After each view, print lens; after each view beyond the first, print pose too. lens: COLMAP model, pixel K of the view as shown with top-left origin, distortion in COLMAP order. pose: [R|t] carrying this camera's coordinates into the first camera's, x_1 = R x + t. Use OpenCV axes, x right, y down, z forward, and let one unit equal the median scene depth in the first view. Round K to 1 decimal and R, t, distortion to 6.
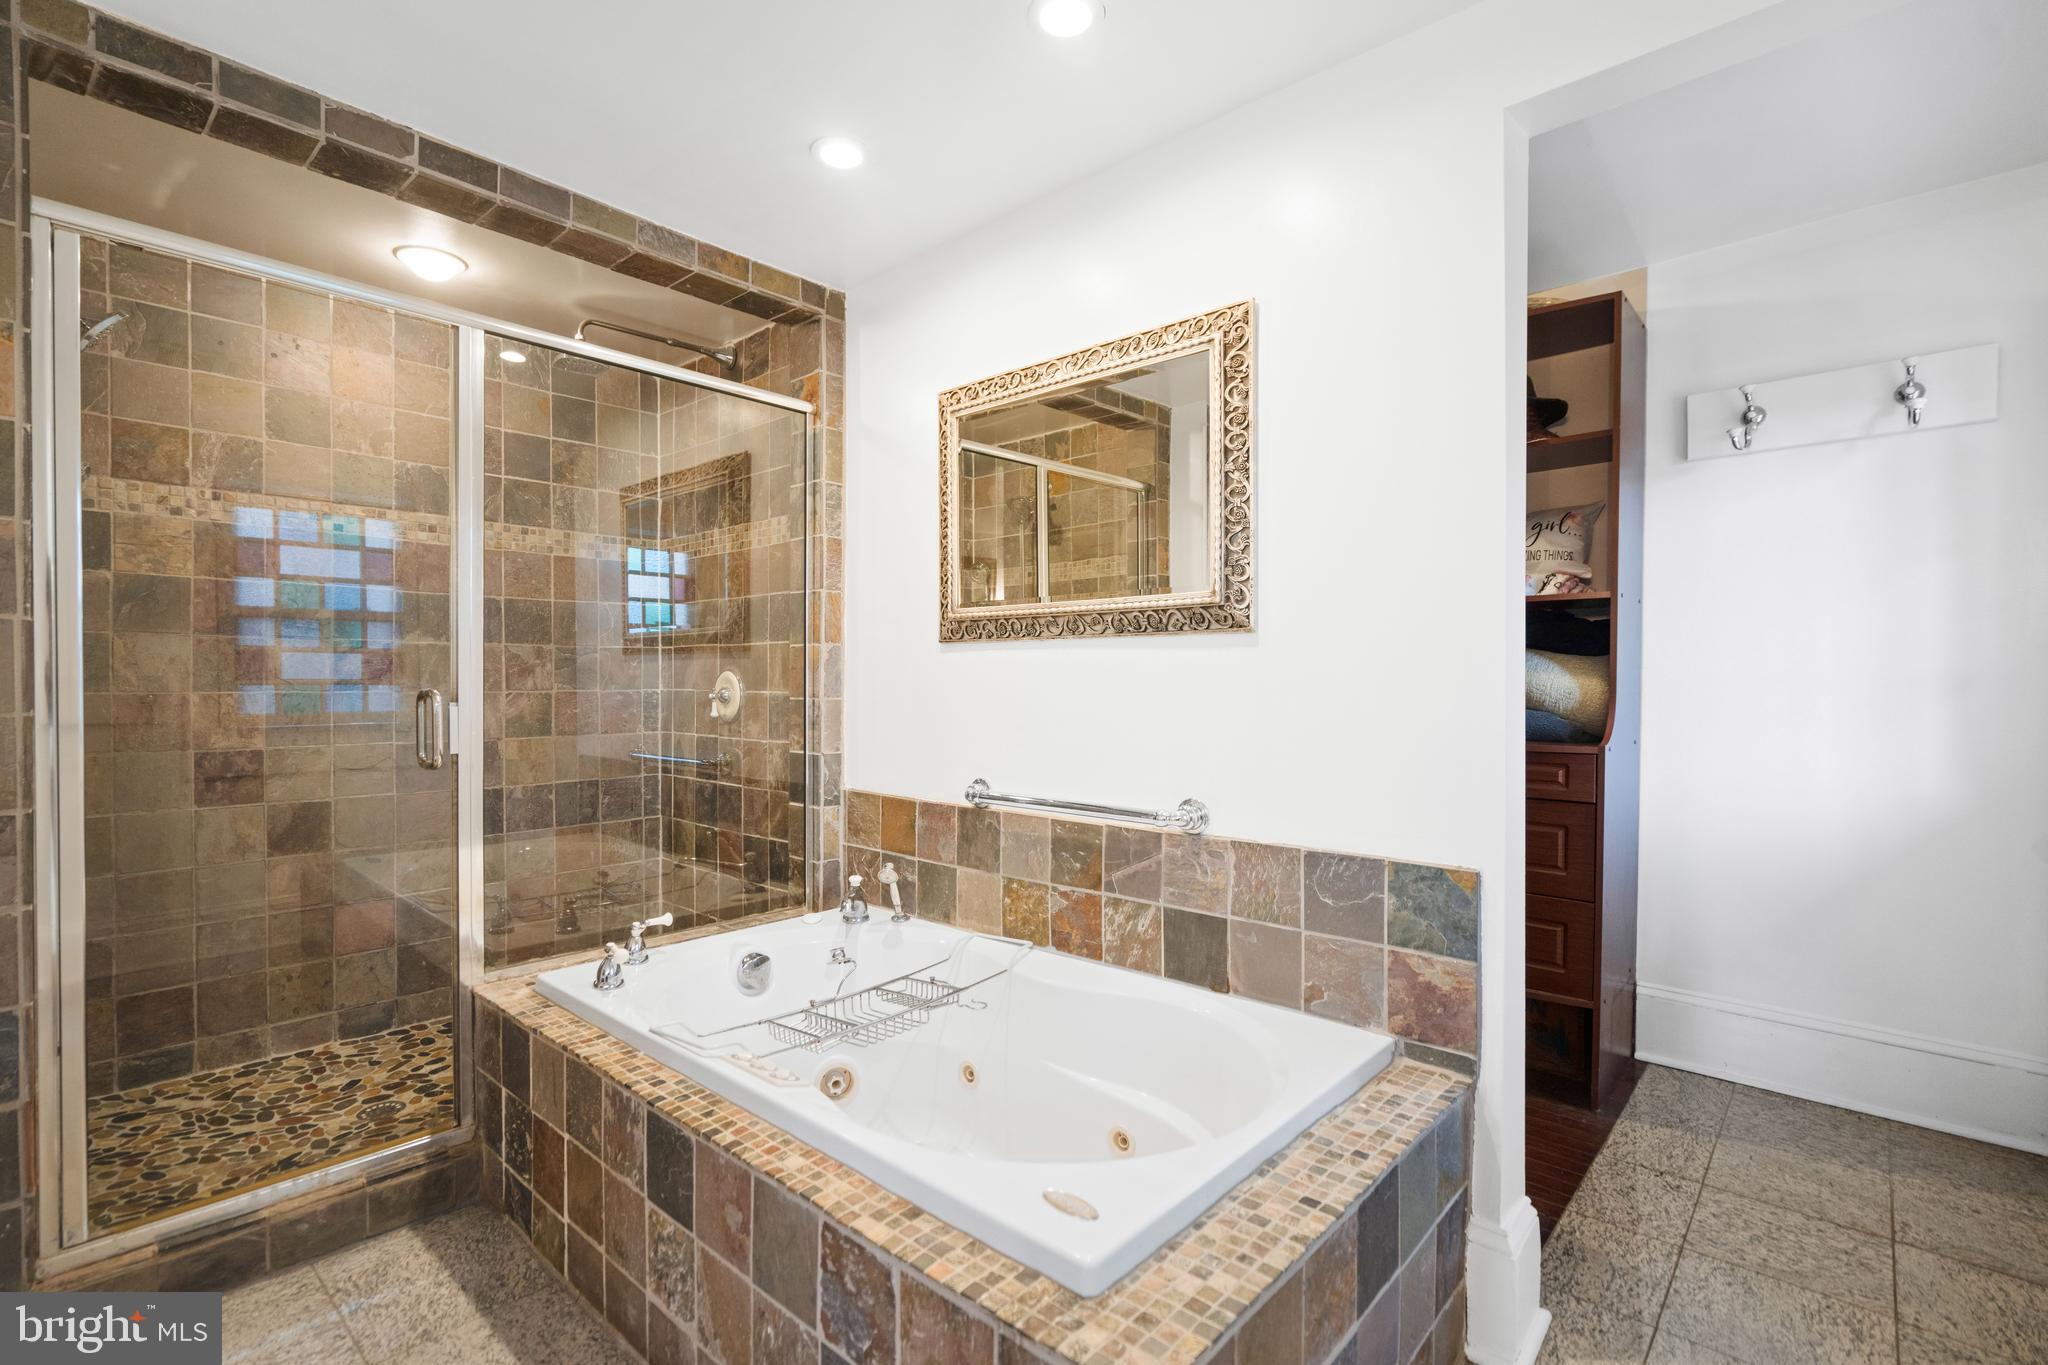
lens RADIAL K [[943.9, 0, 1020.2], [0, 943.9, 685.2], [0, 0, 1]] dist [-0.000856, -0.000346]
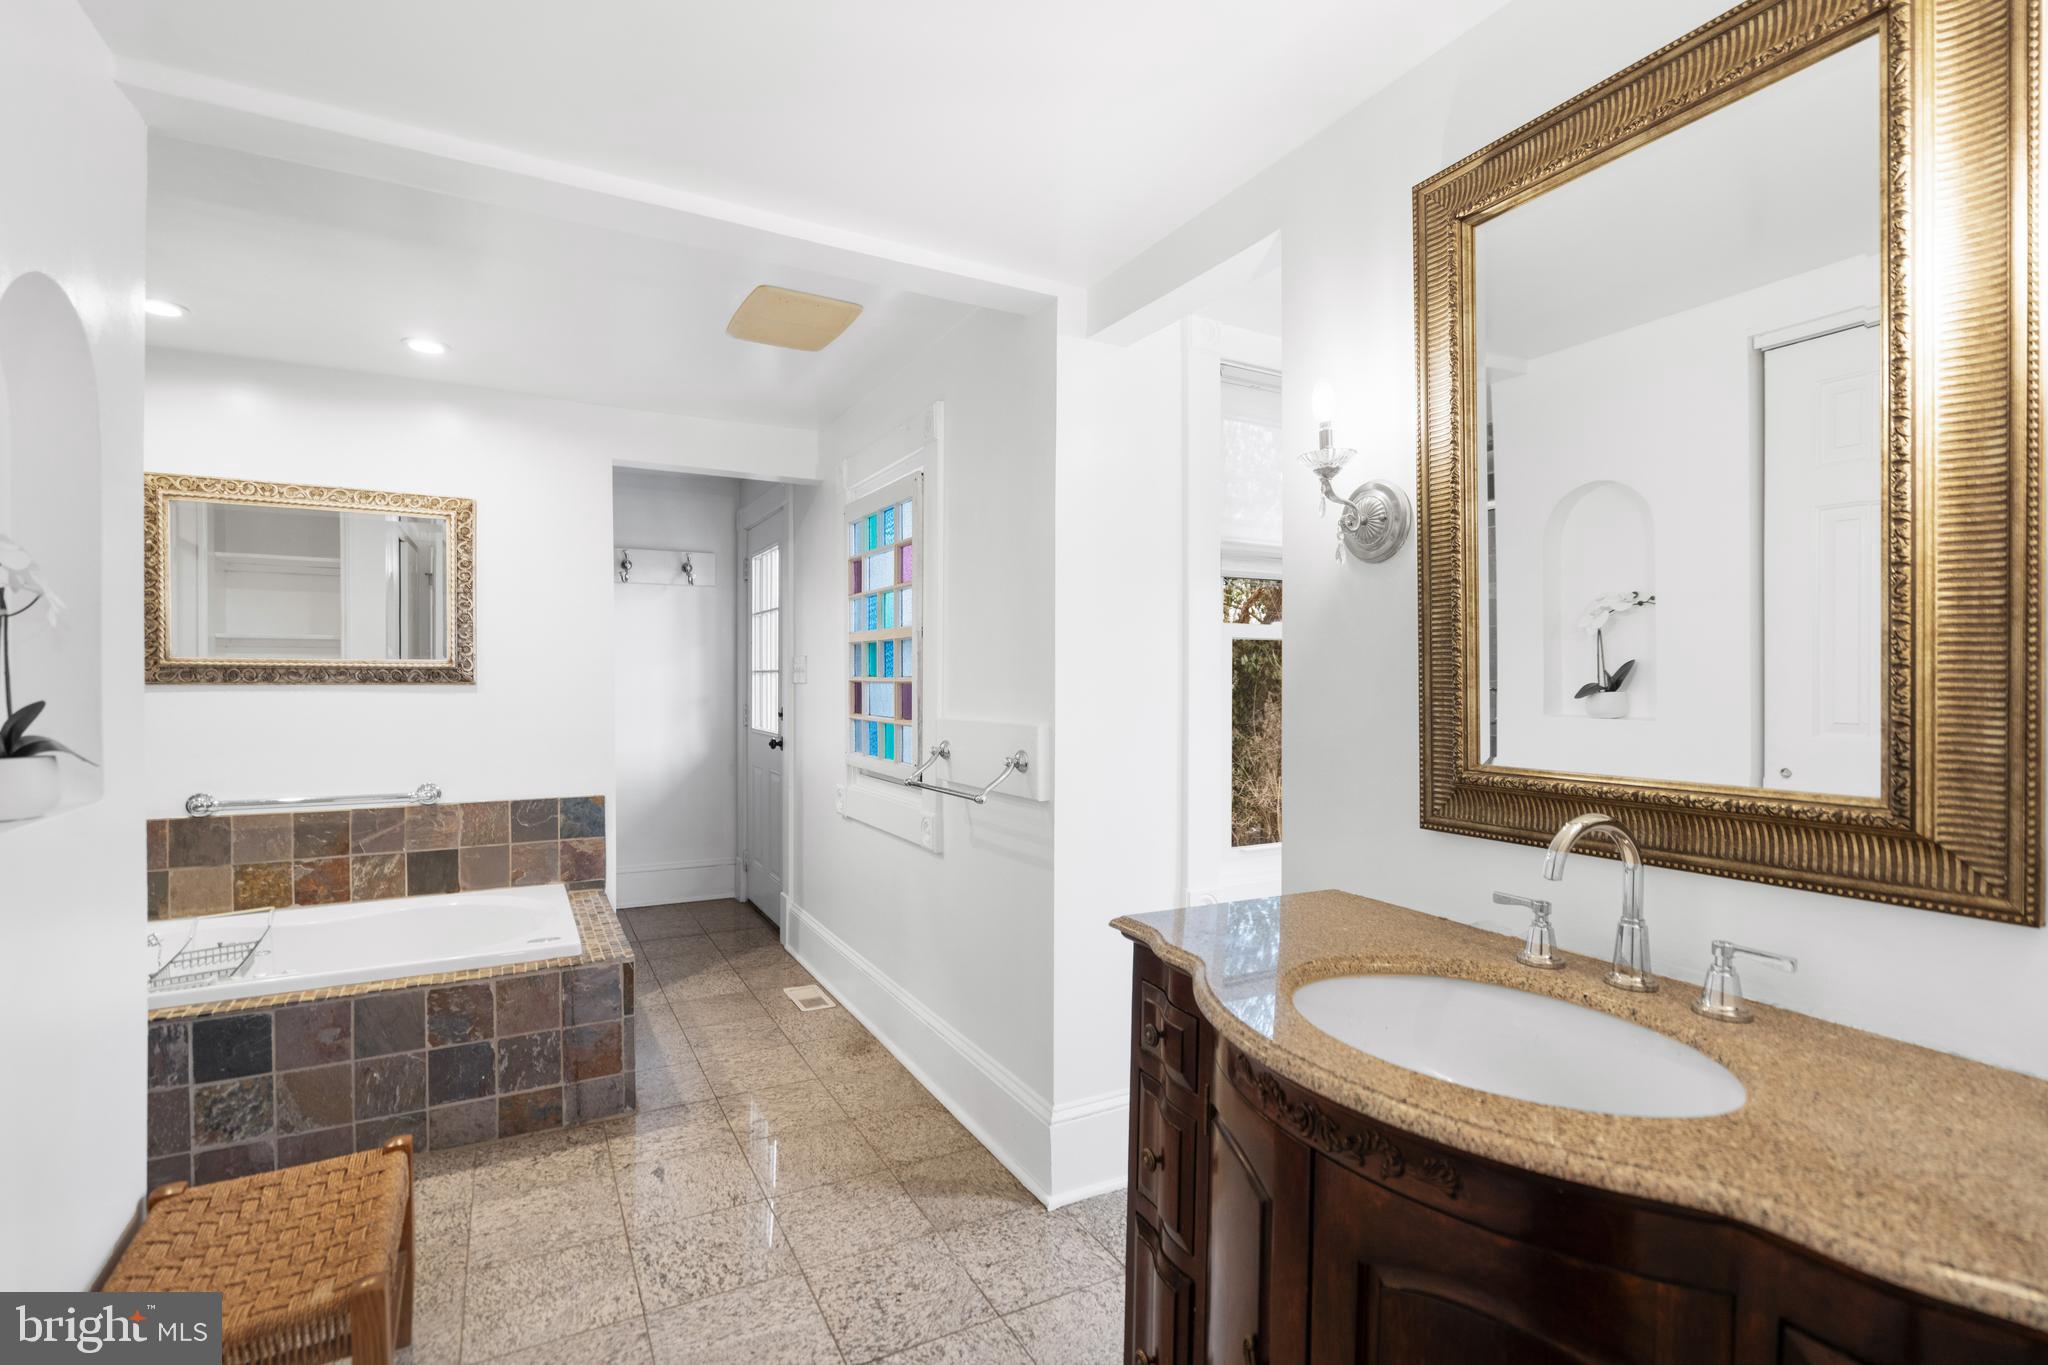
lens RADIAL K [[943.9, 0, 1022.8], [0, 943.9, 679.1], [0, 0, 1]] dist [-0.000856, -0.000346]
pose [[0.324373, -0.000996, 0.945929, -1.082013], [0.002960, 0.999996, 0.000038, -0.062215], [-0.945925, 0.002787, 0.324374, -0.547780]]
